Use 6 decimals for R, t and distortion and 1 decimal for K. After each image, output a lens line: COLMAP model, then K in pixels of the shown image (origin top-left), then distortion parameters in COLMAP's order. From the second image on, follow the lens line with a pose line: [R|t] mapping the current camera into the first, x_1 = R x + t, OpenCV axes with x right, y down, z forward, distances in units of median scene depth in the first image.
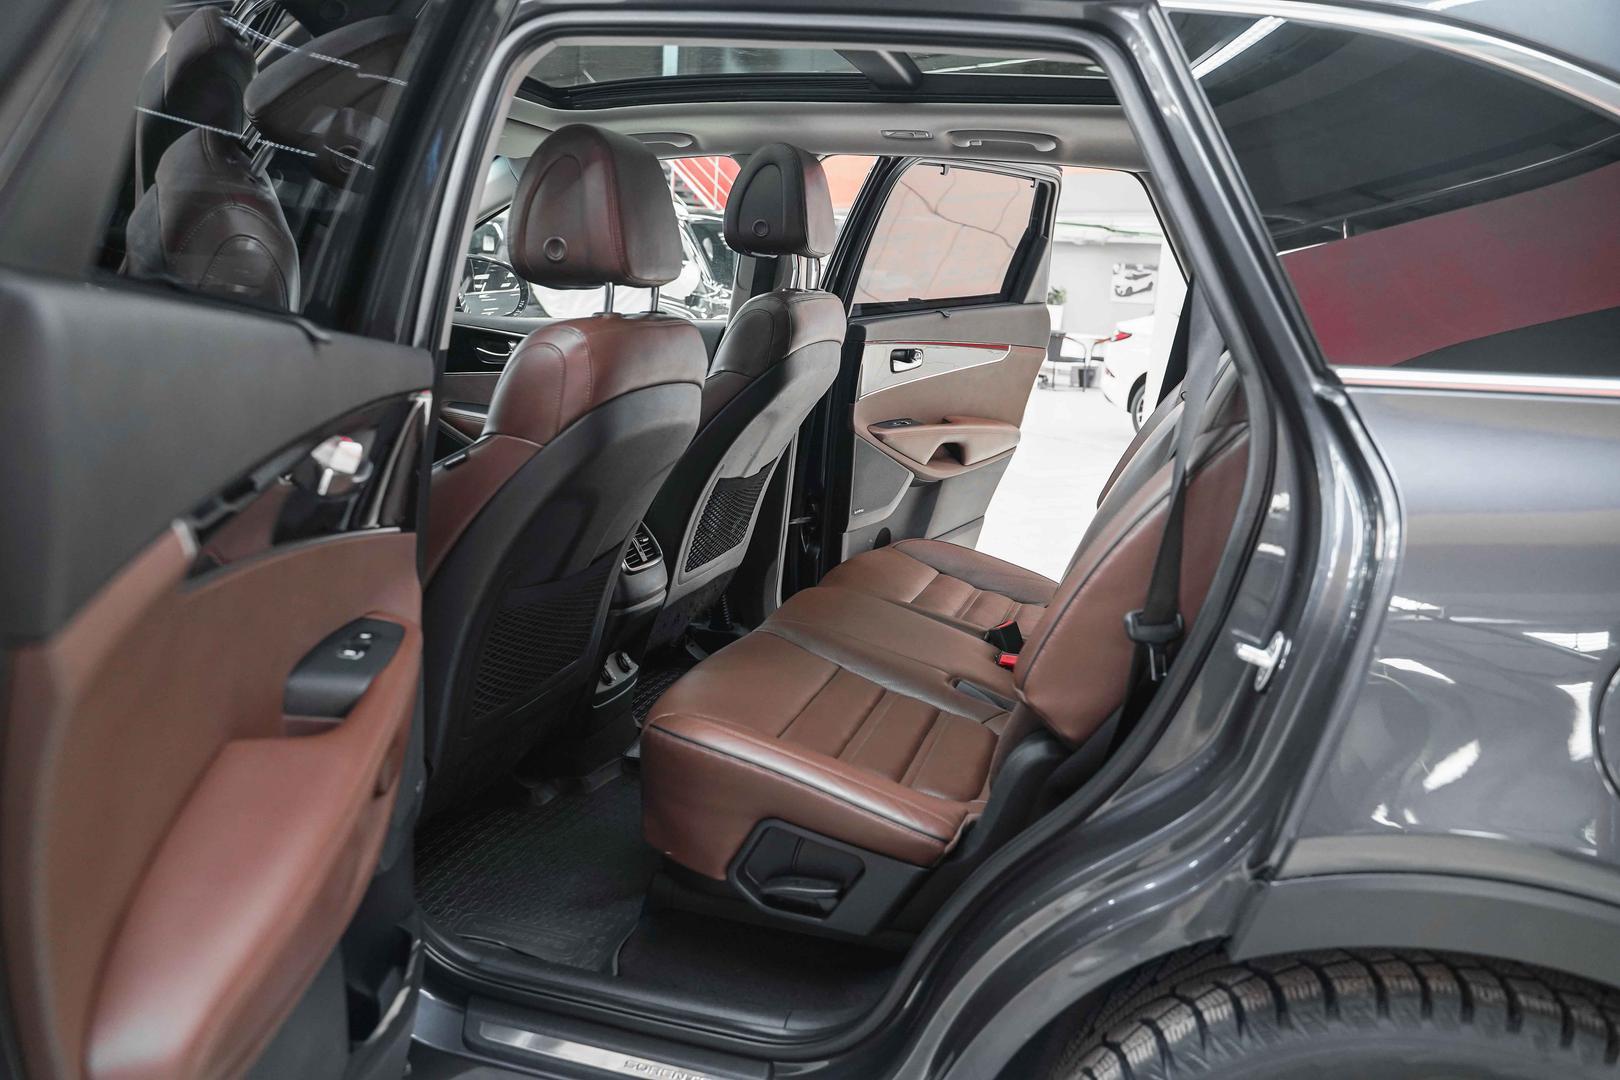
lens RADIAL K [[1298.5, 0, 810.0], [0, 1298.5, 540.0], [0, 0, 1]] dist [-0.005002, -0.000366]
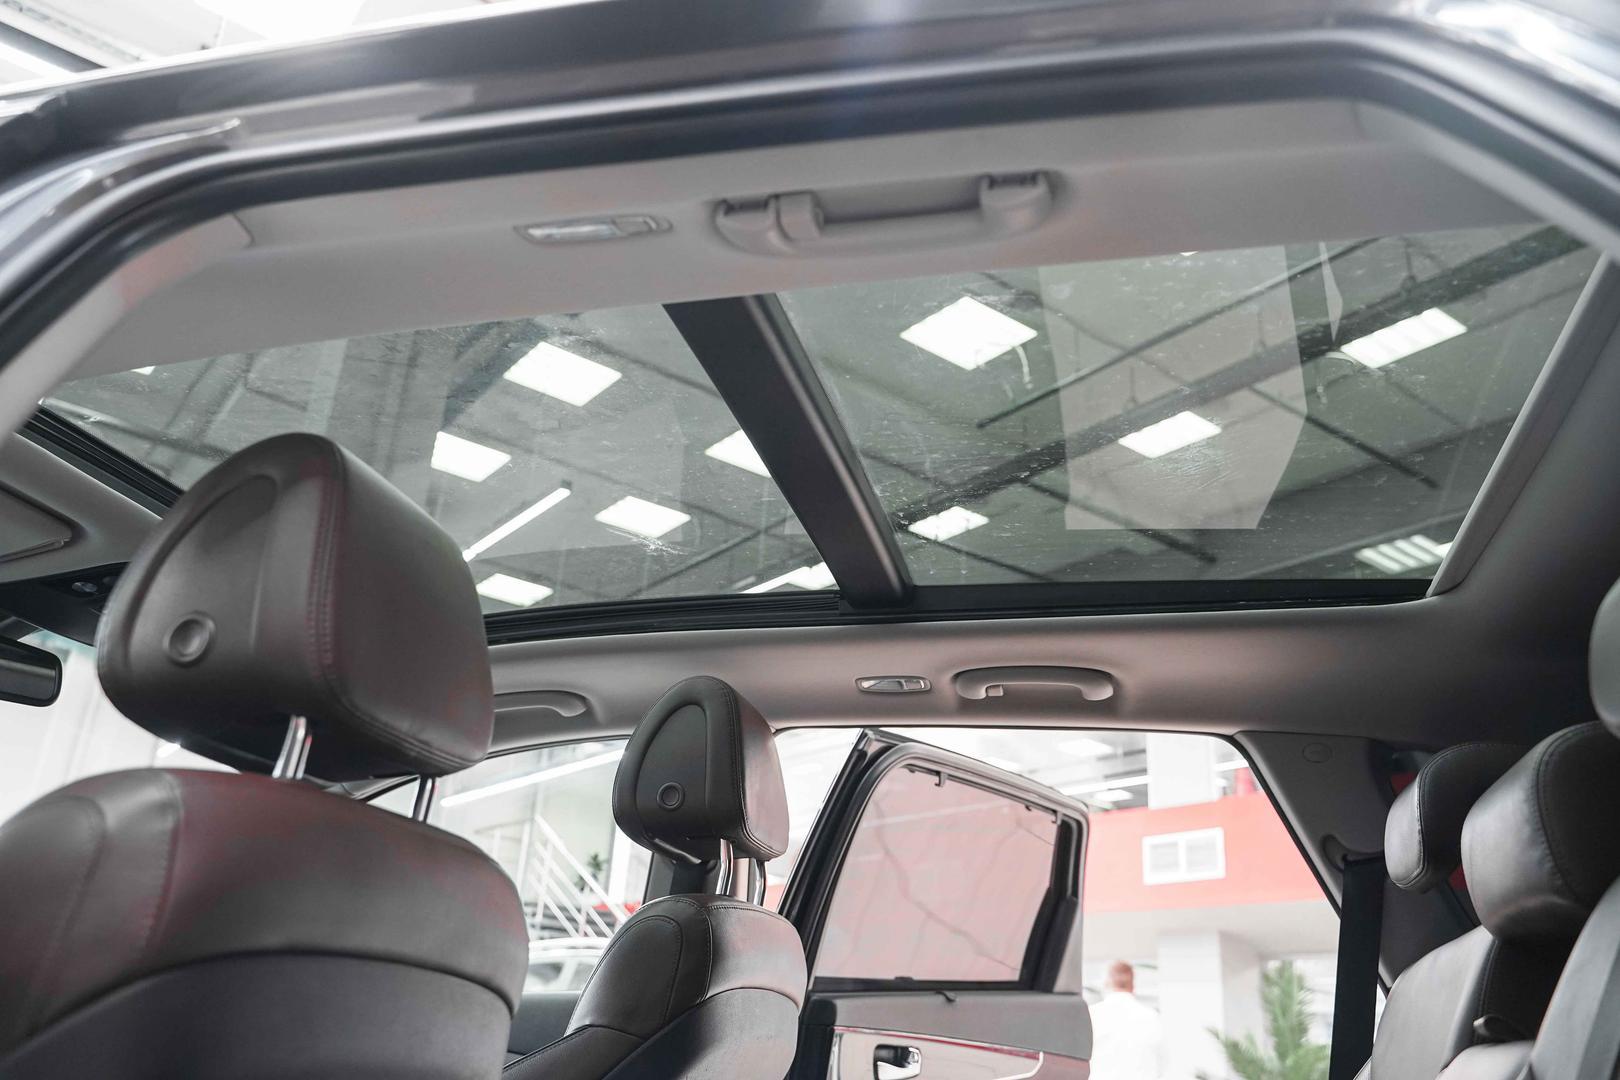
lens RADIAL K [[1298.5, 0, 810.0], [0, 1298.5, 540.0], [0, 0, 1]] dist [-0.005002, -0.000366]
pose [[0.999561, 0.010367, 0.027737, 0.009469], [0.006582, 0.835497, -0.549455, 0.003633], [-0.028871, 0.549397, 0.835062, 0.347588]]
